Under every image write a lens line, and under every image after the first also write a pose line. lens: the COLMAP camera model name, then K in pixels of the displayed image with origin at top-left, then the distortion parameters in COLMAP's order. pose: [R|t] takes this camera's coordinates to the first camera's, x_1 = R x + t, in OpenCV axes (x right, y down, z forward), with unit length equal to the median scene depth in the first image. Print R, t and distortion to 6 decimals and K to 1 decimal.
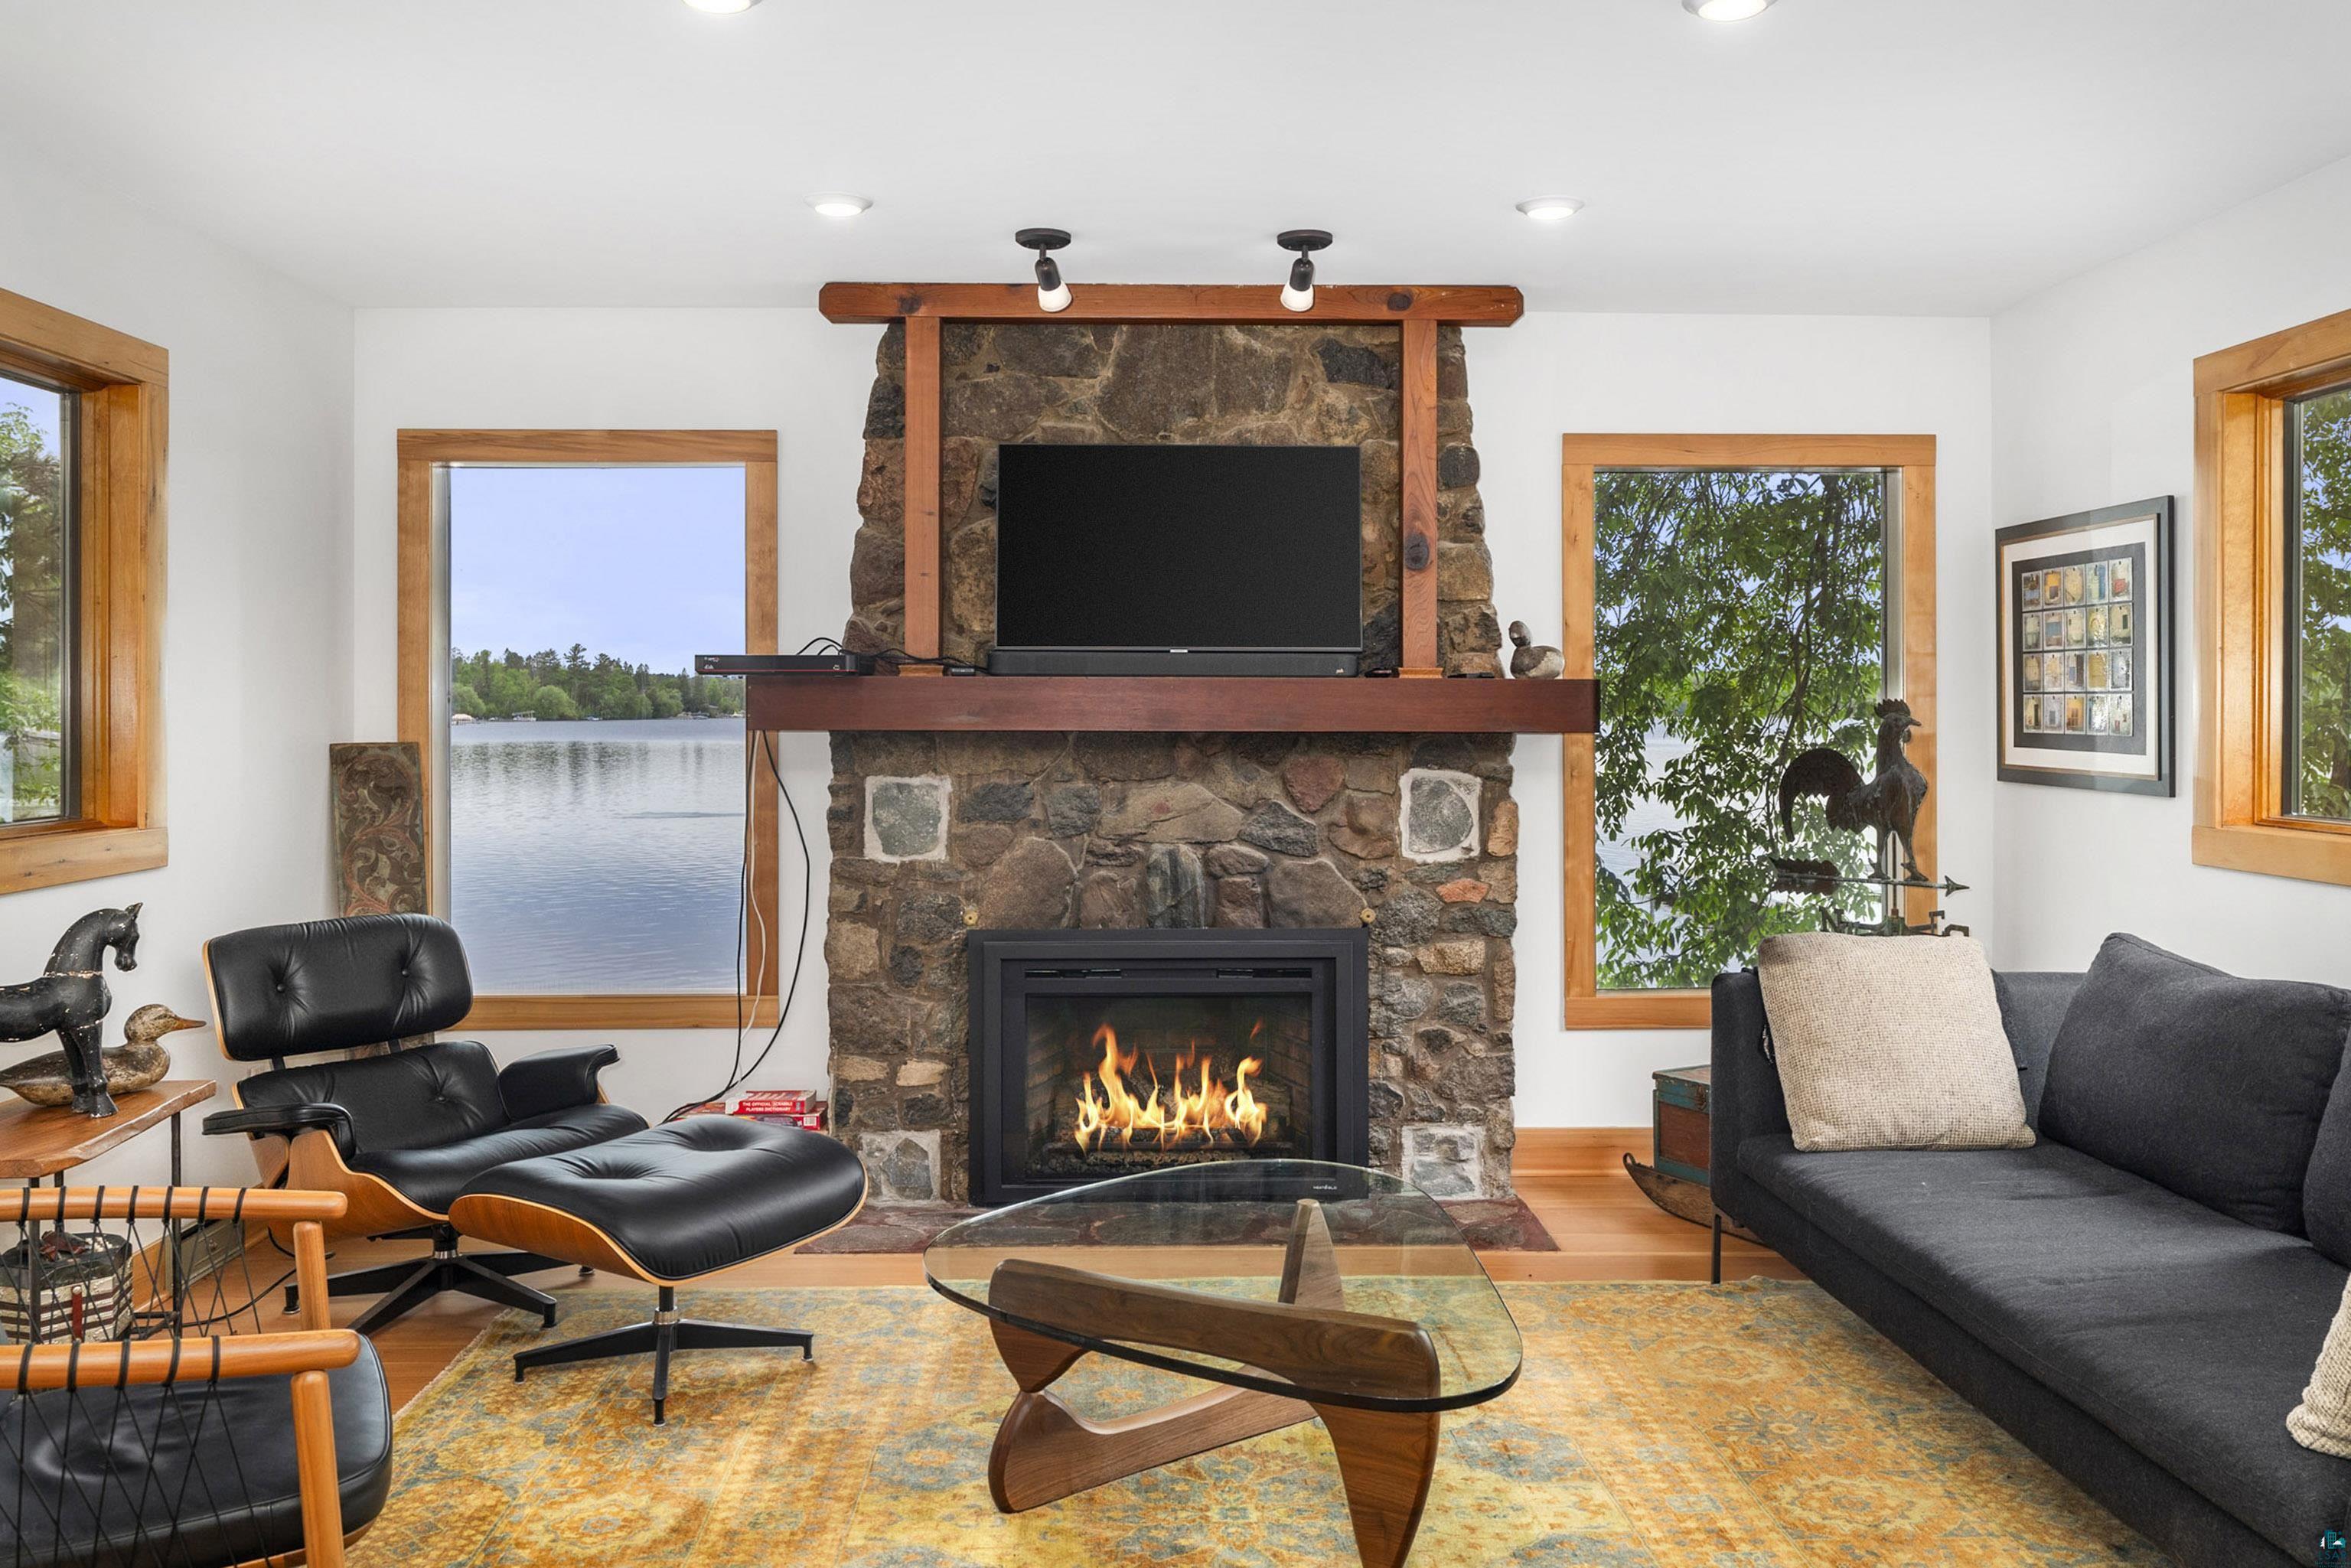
lens RADIAL K [[1810.1, 0, 1160.1], [0, 1810.1, 694.6], [0, 0, 1]] dist [-0.008930, 0.008656]
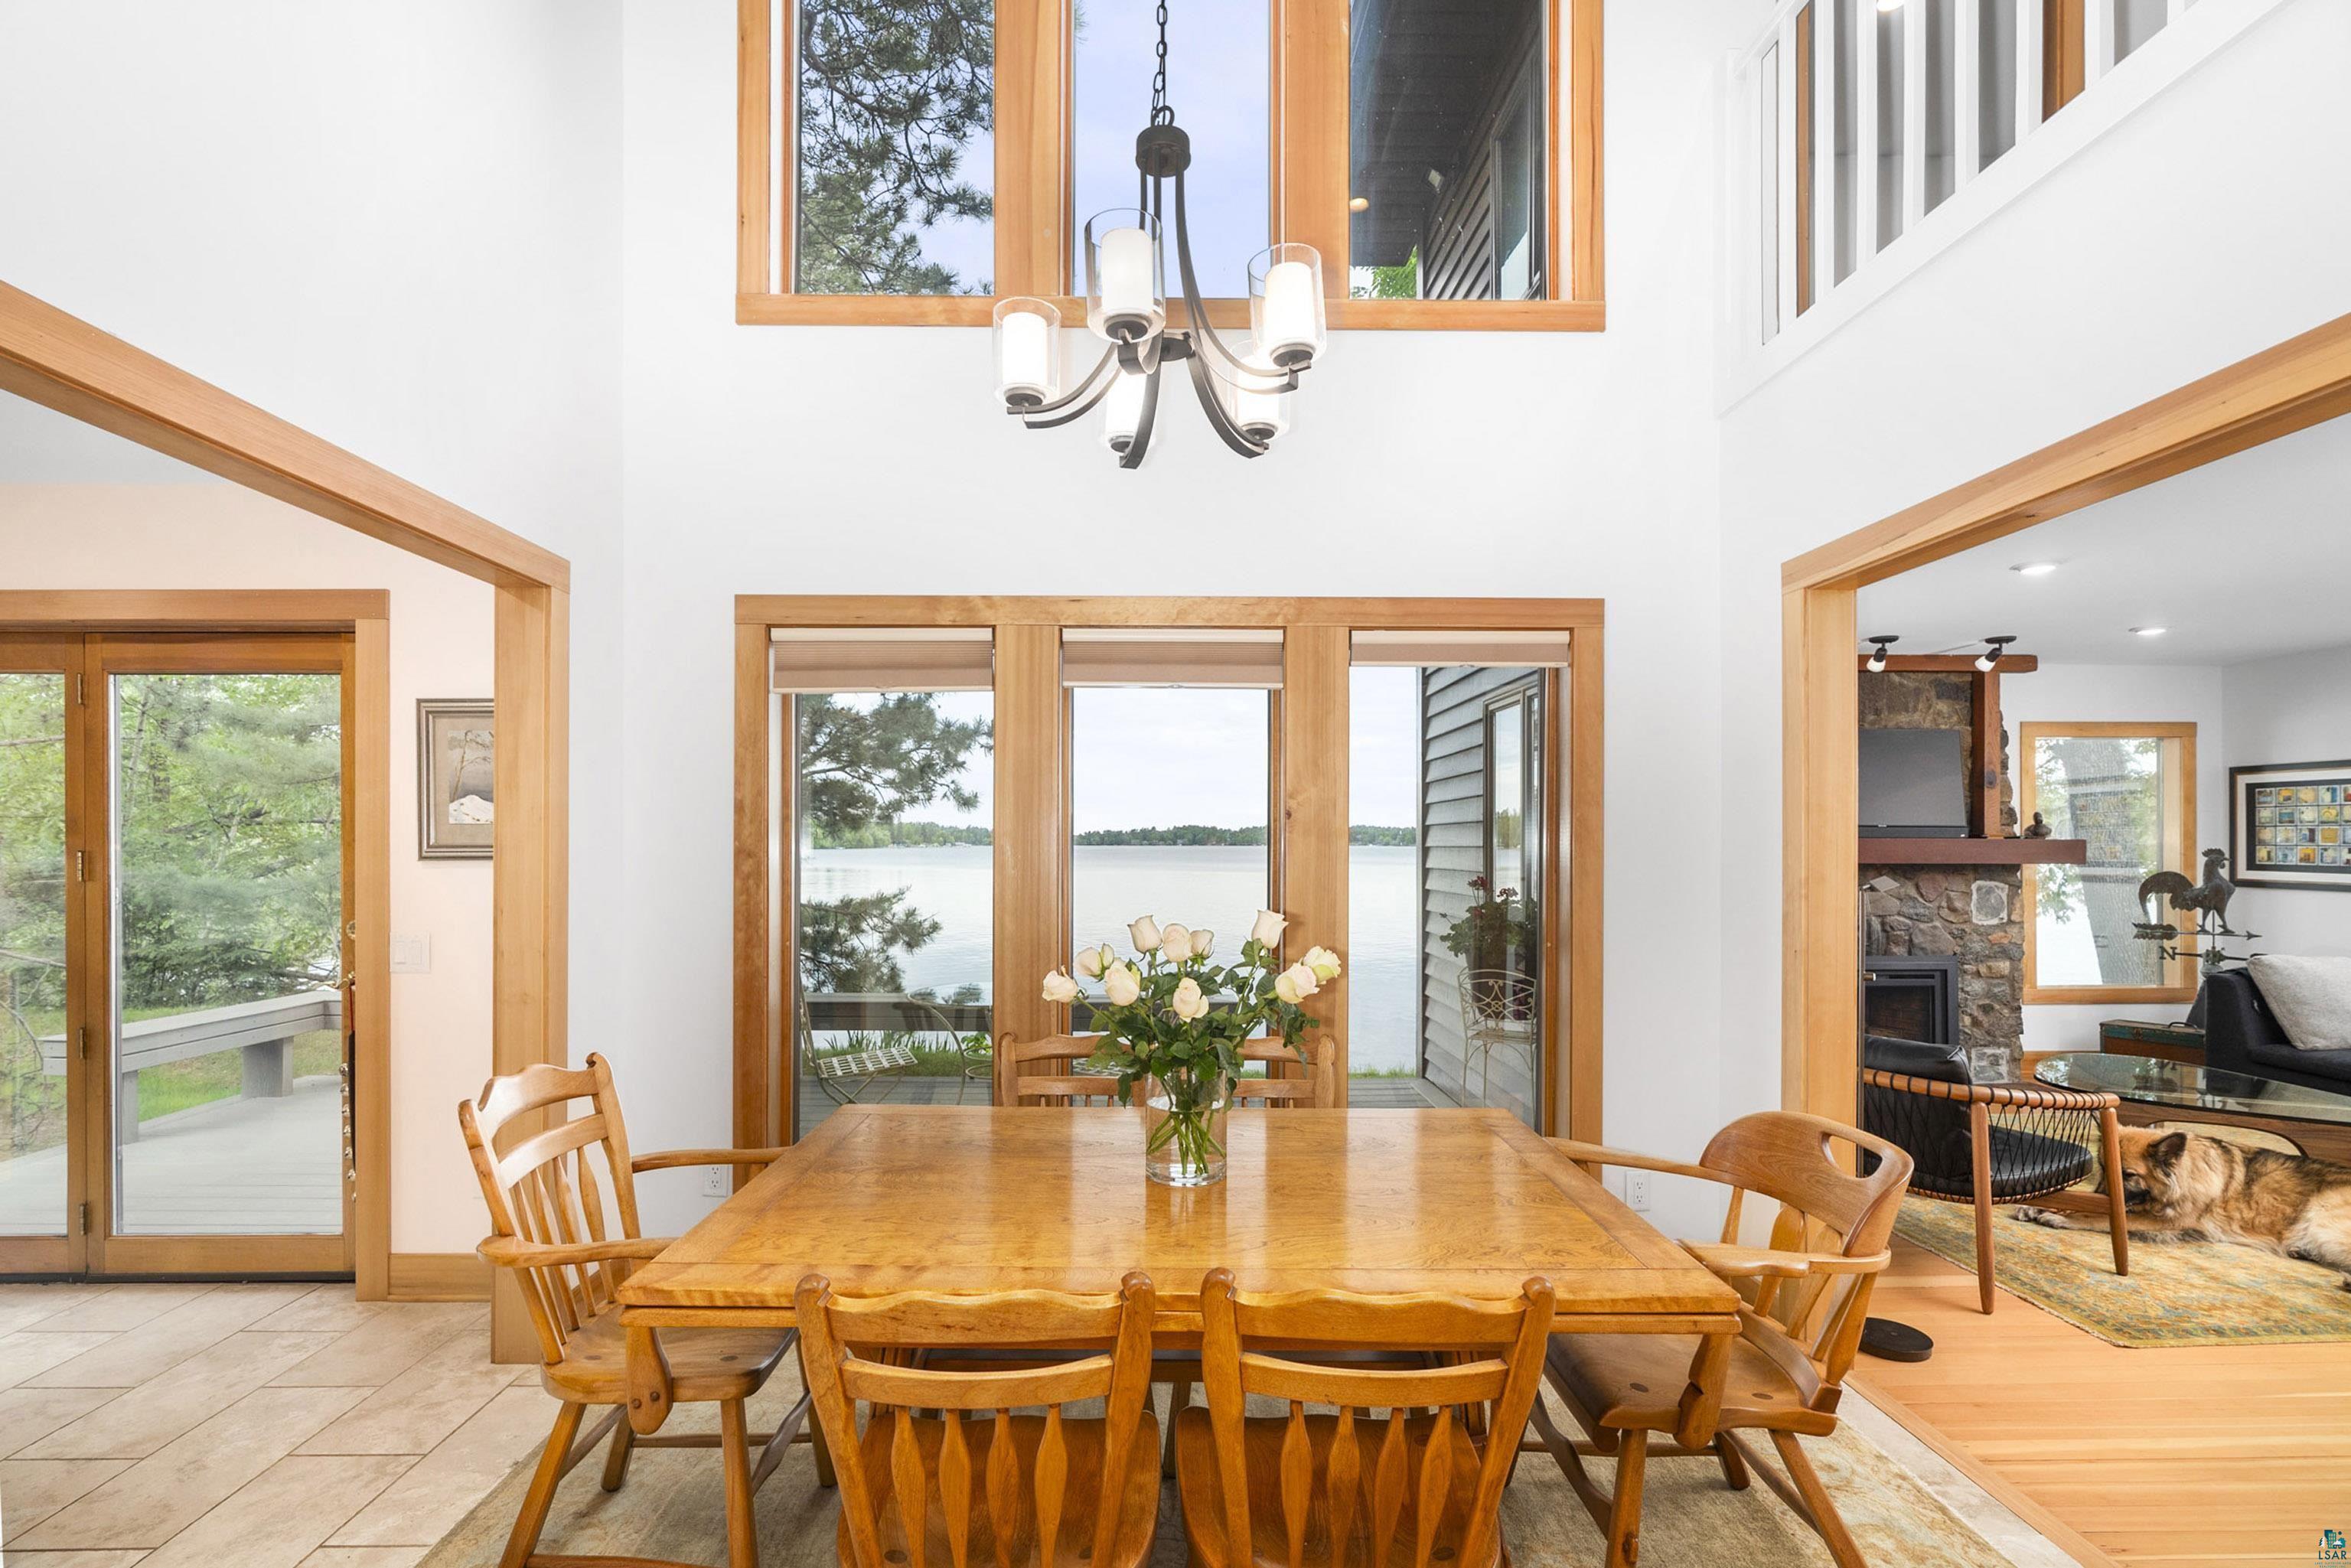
lens RADIAL K [[1057.2, 0, 1182.6], [0, 1057.2, 843.1], [0, 0, 1]] dist [-0.008416, 0.001865]
pose [[0.999995, -0.001192, -0.002820, -0.832101], [0.001209, 0.999981, 0.006078, -0.012771], [0.002813, -0.006081, 0.999978, -0.252559]]
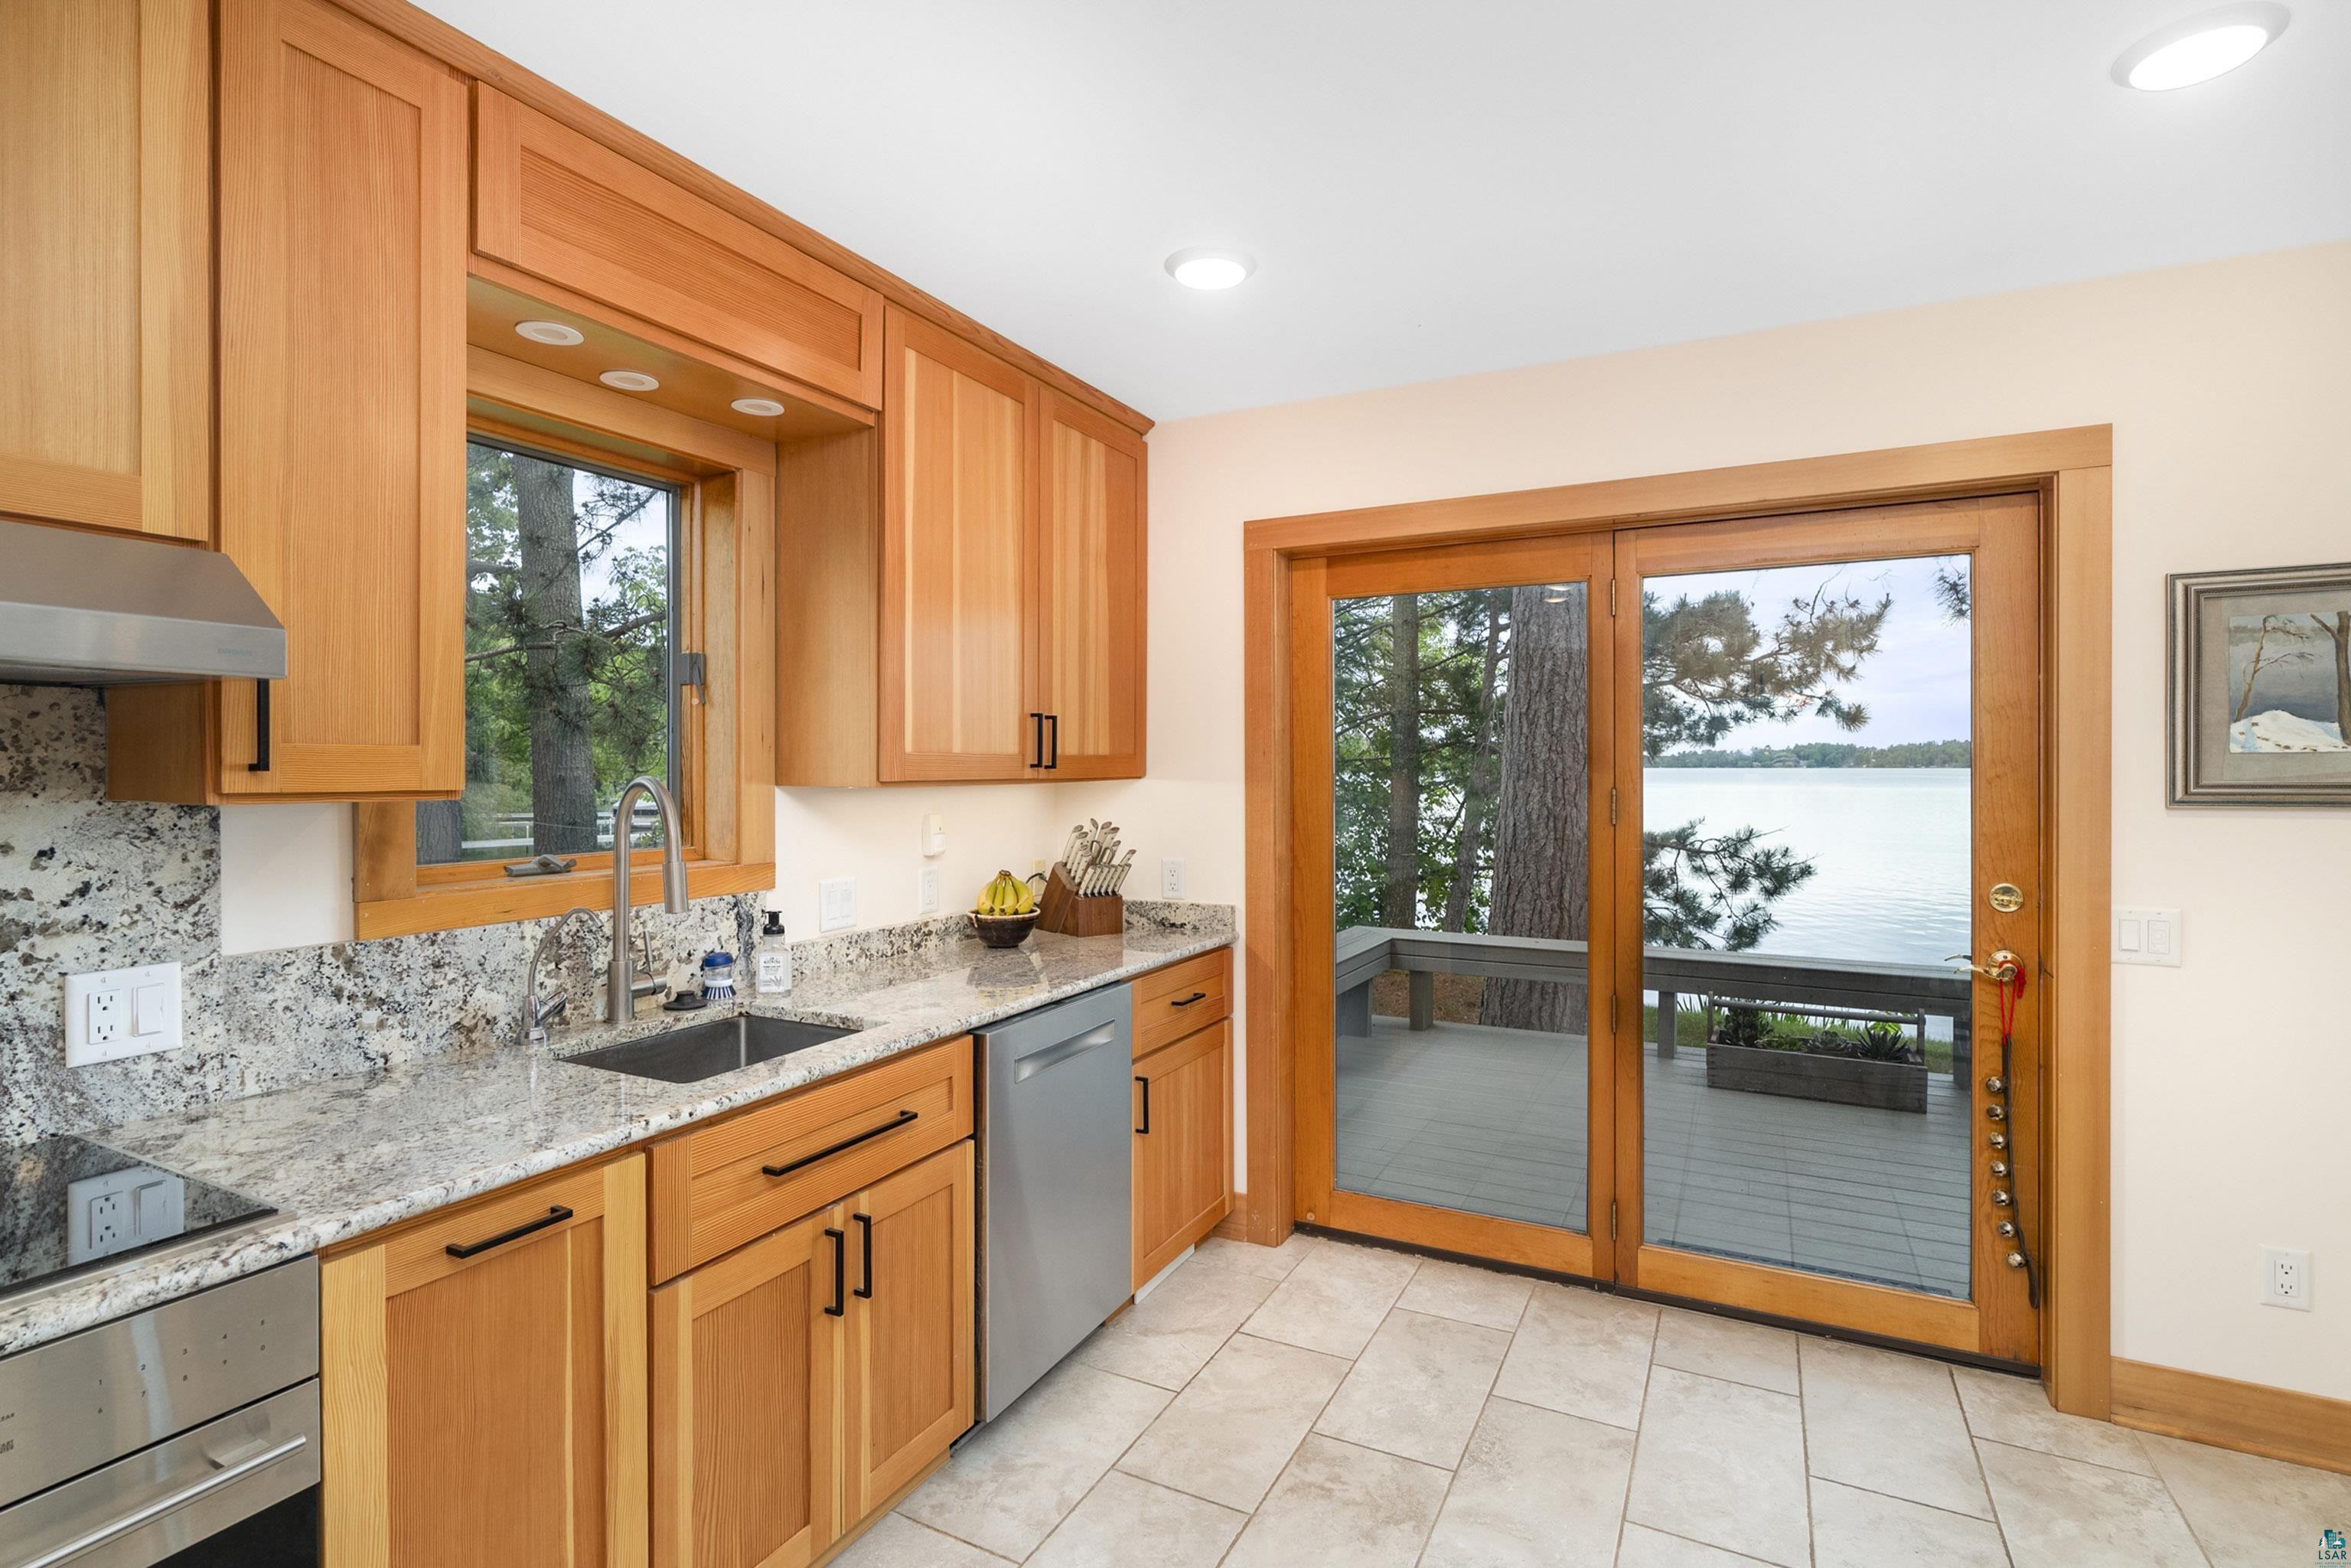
lens RADIAL K [[1140.0, 0, 1175.0], [0, 1140.0, 774.0], [0, 0, 1]] dist [-0.010529, 0.003684]
pose [[0.872005, 0.001286, -0.489495, -1.115881], [0.005435, 0.999909, 0.012310, -0.016518], [0.489467, -0.013395, 0.871919, -0.246282]]
